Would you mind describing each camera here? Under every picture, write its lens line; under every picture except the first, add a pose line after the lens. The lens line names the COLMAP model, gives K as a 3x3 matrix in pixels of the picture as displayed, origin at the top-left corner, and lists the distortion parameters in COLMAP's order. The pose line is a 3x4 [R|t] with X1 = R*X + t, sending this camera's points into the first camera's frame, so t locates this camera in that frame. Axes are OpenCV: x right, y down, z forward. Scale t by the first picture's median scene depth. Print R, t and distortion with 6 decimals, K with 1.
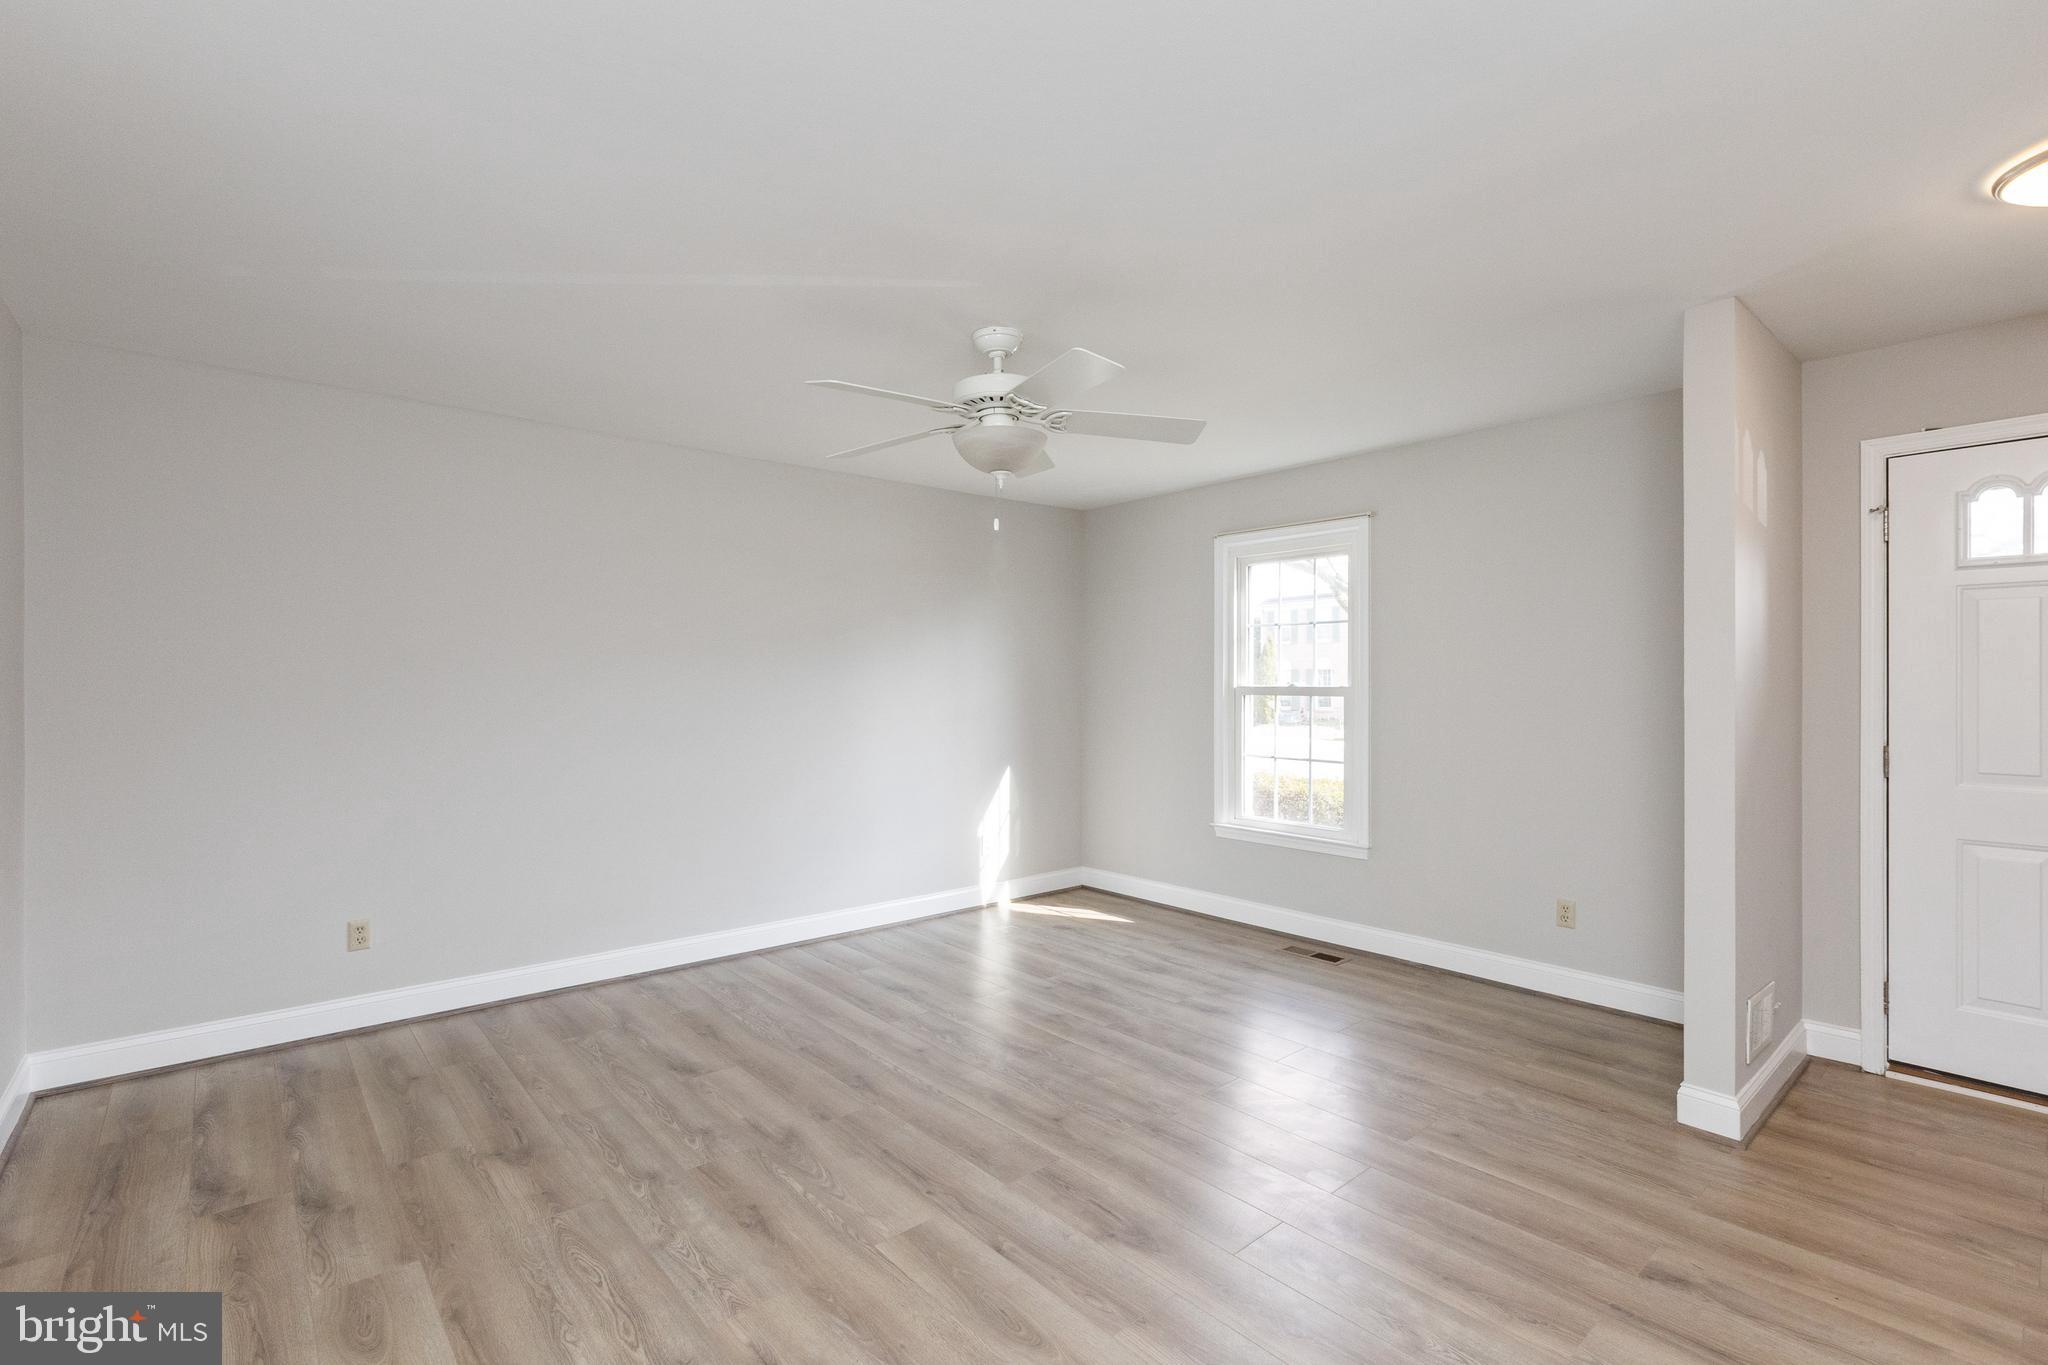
lens RADIAL K [[926.6, 0, 1024.0], [0, 926.6, 682.5], [0, 0, 1]] dist [0.000264, 0.000145]
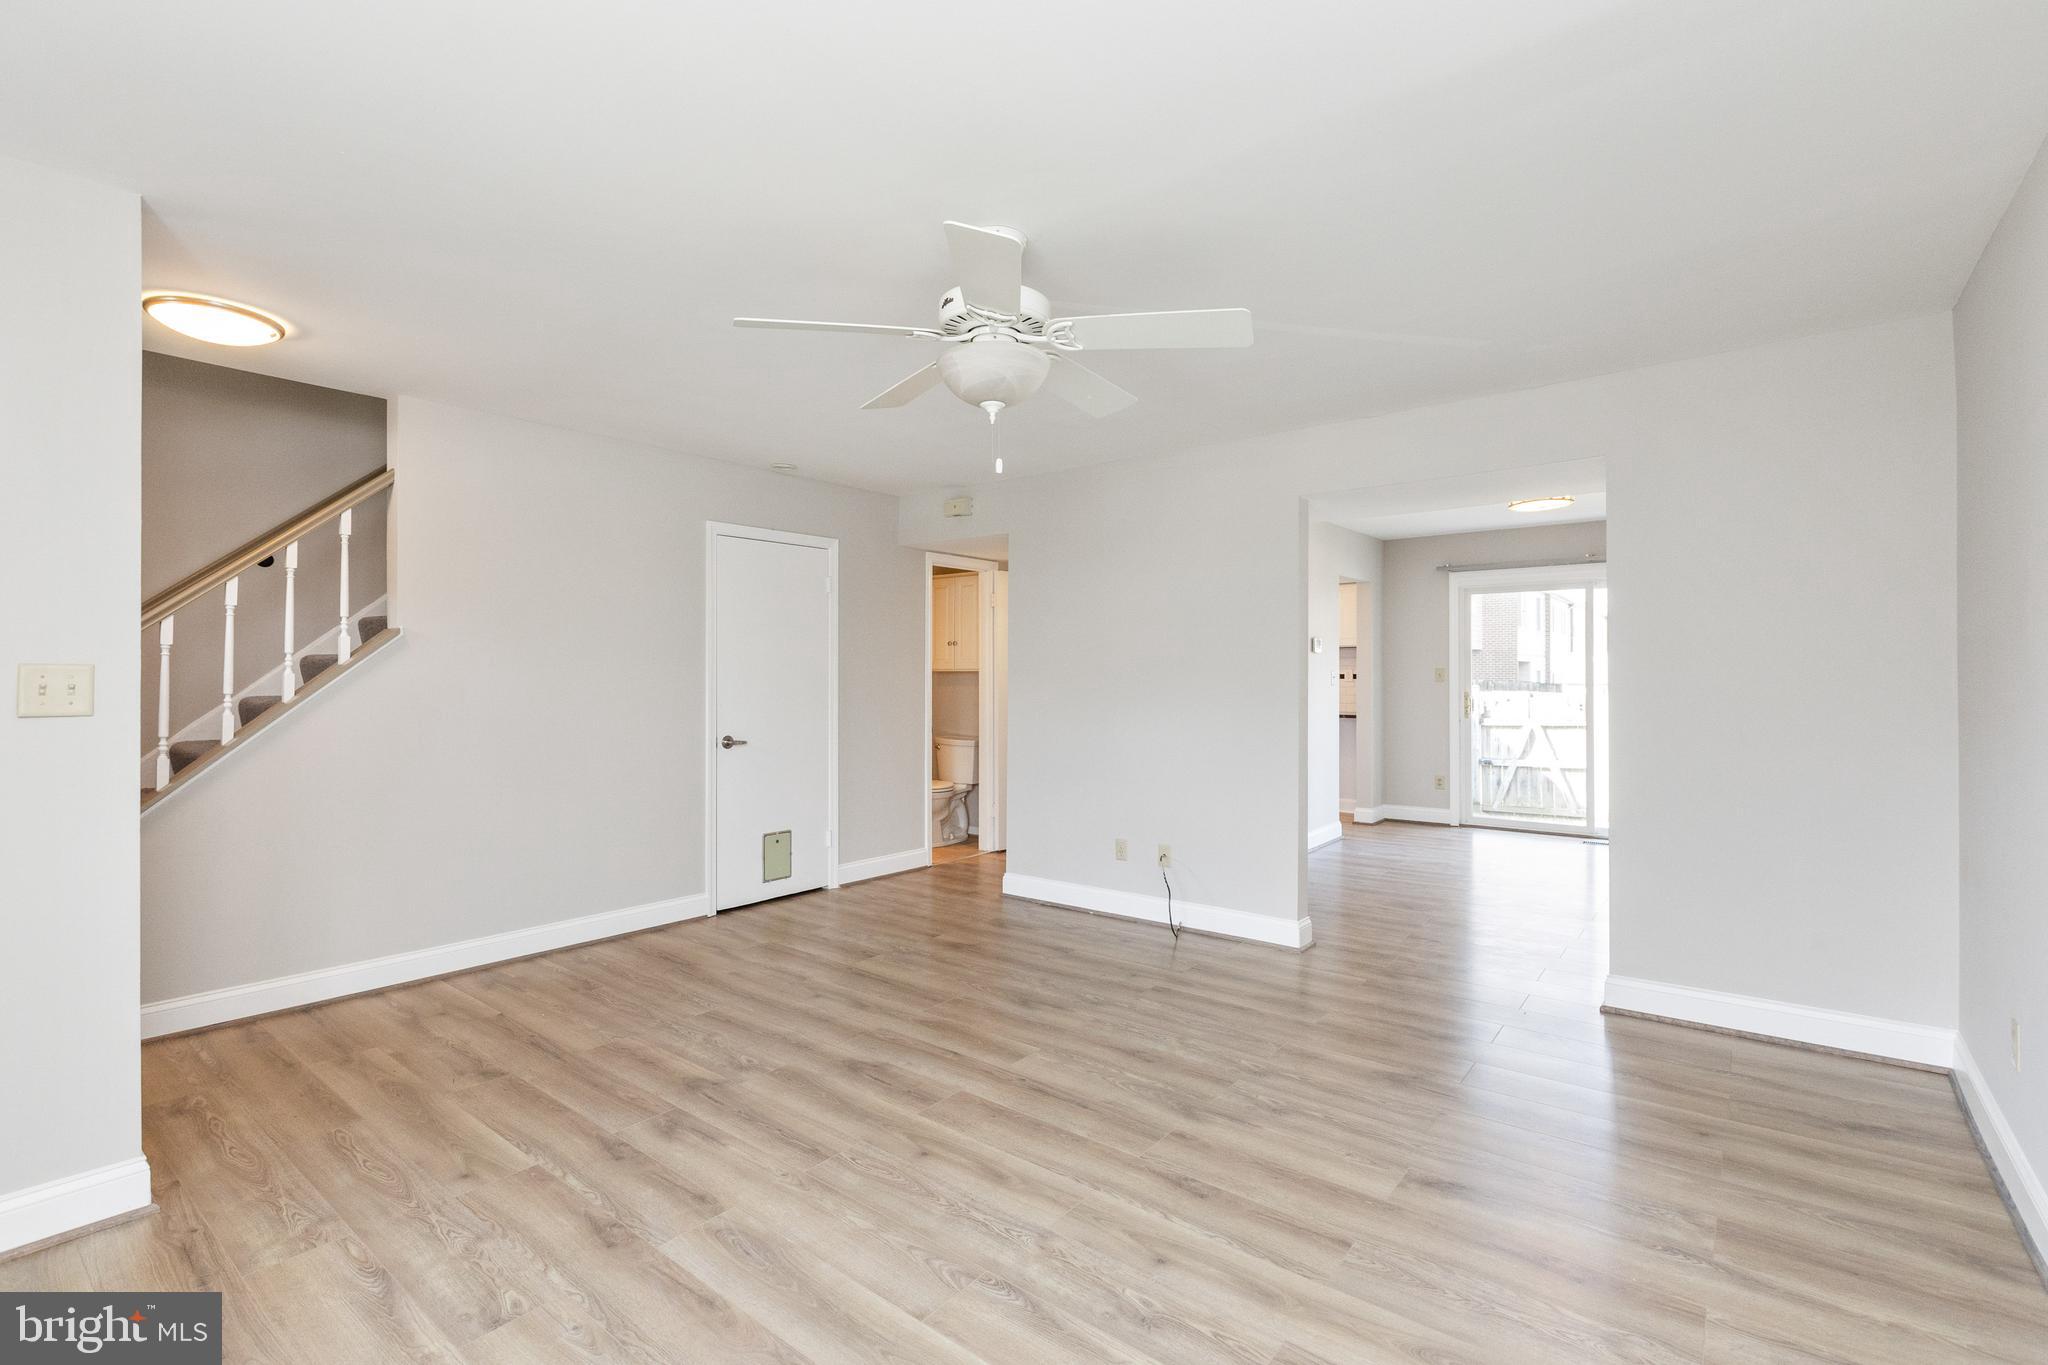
lens RADIAL K [[924.1, 0, 1024.3], [0, 924.1, 670.3], [0, 0, 1]] dist [0.000545, 0.000010]
pose [[-0.982002, 0.001883, -0.188861, 0.098234], [0.002906, 0.999983, -0.005138, 0.014061], [0.188848, -0.005594, -0.981990, 1.731819]]
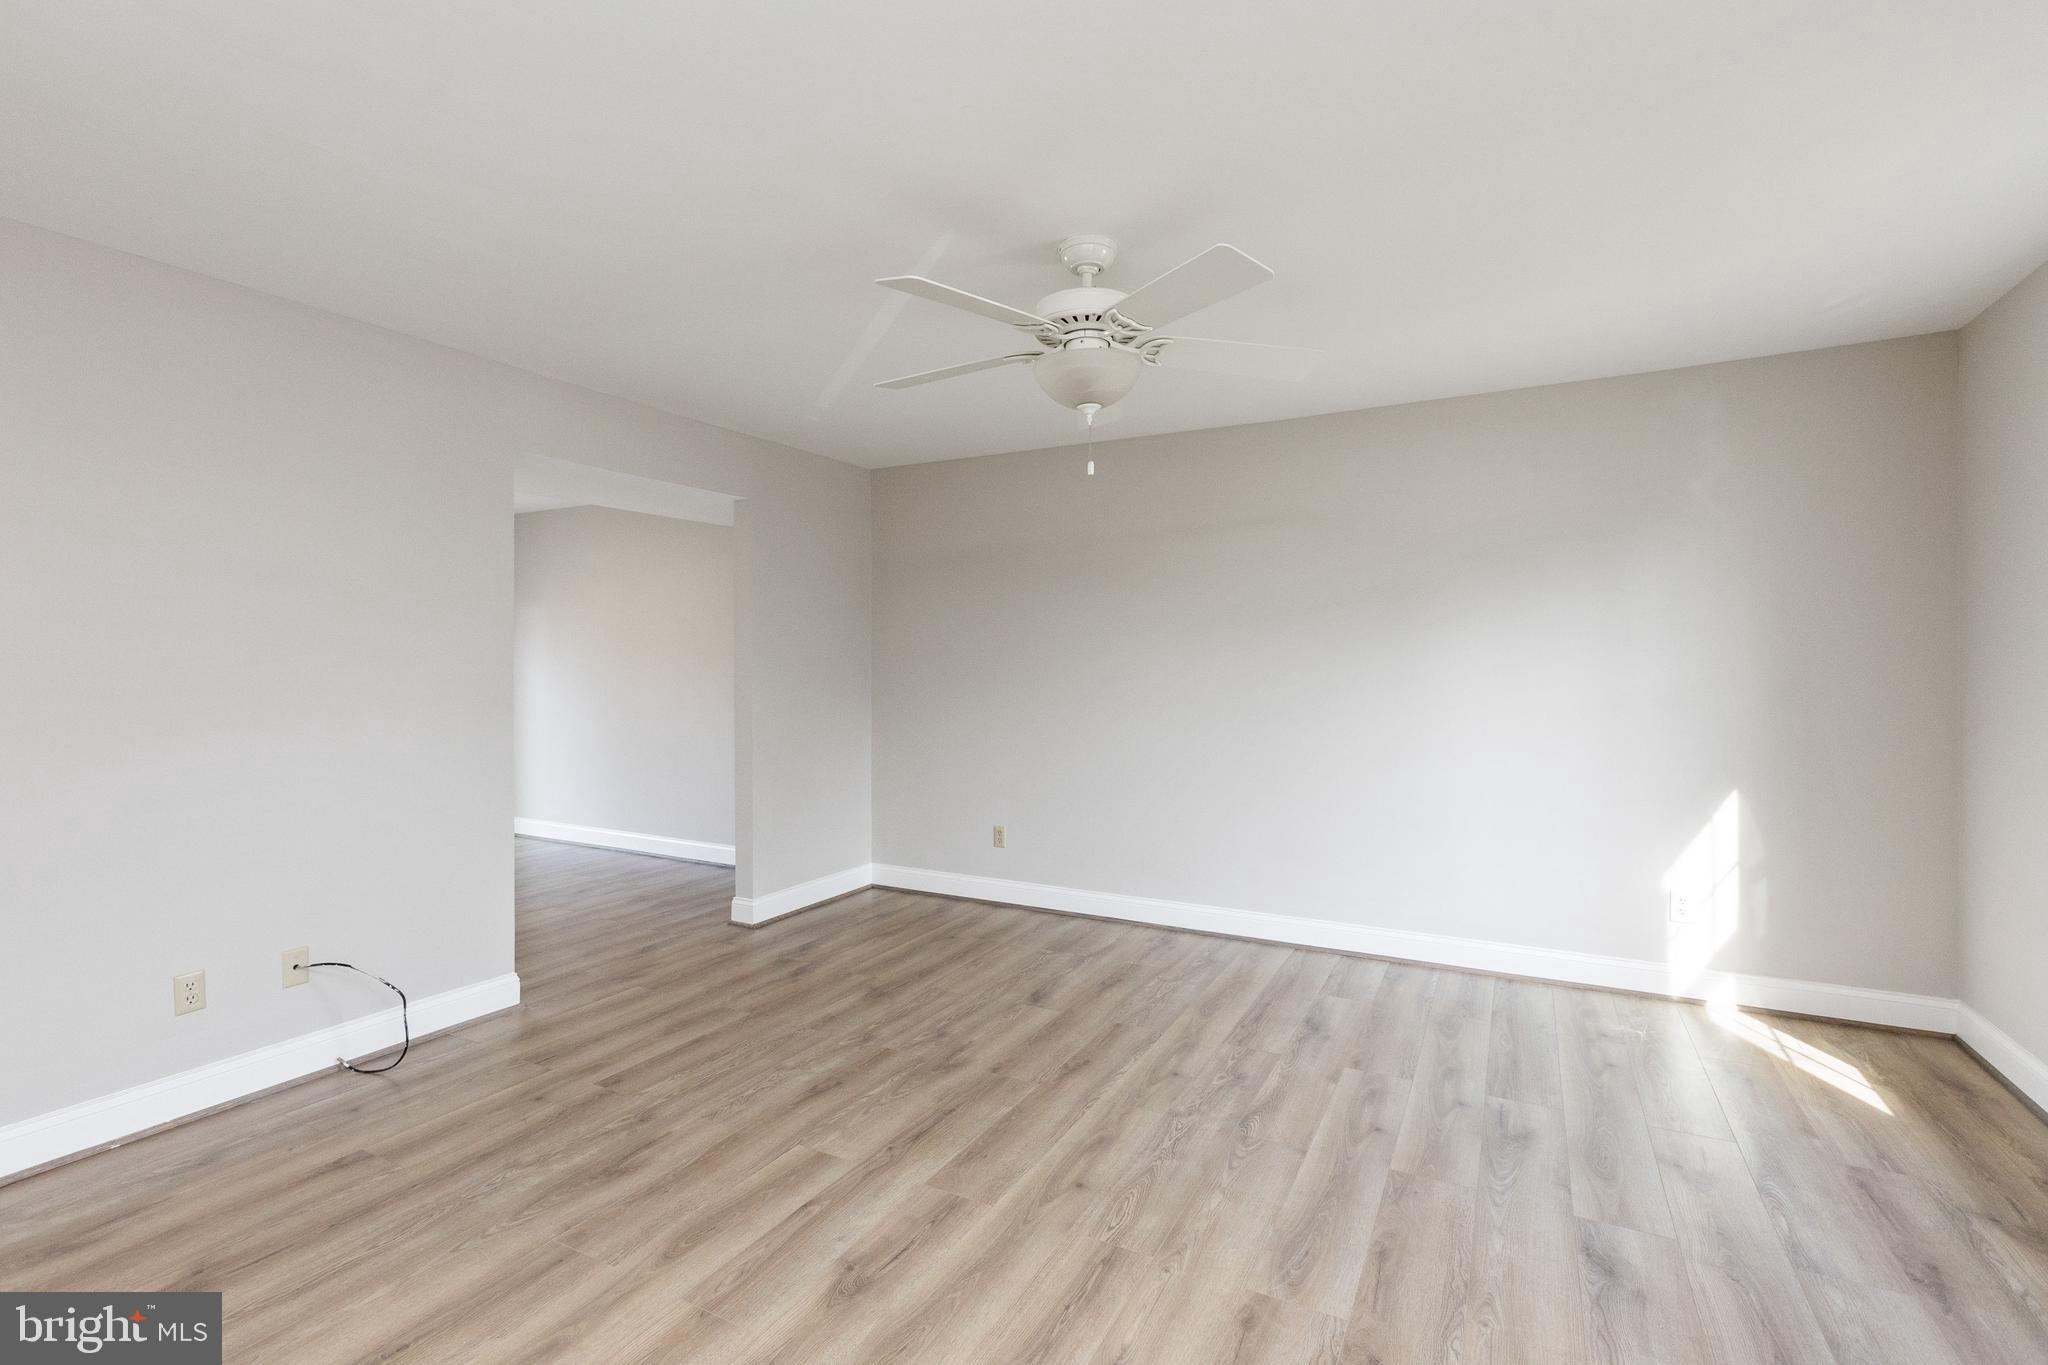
lens RADIAL K [[924.1, 0, 1024.3], [0, 924.1, 670.3], [0, 0, 1]] dist [0.000545, 0.000010]
pose [[0.356693, 0.003524, -0.934215, 0.712851], [0.001147, 0.999990, 0.004210, 0.013535], [0.934221, -0.002573, 0.356685, 0.610454]]
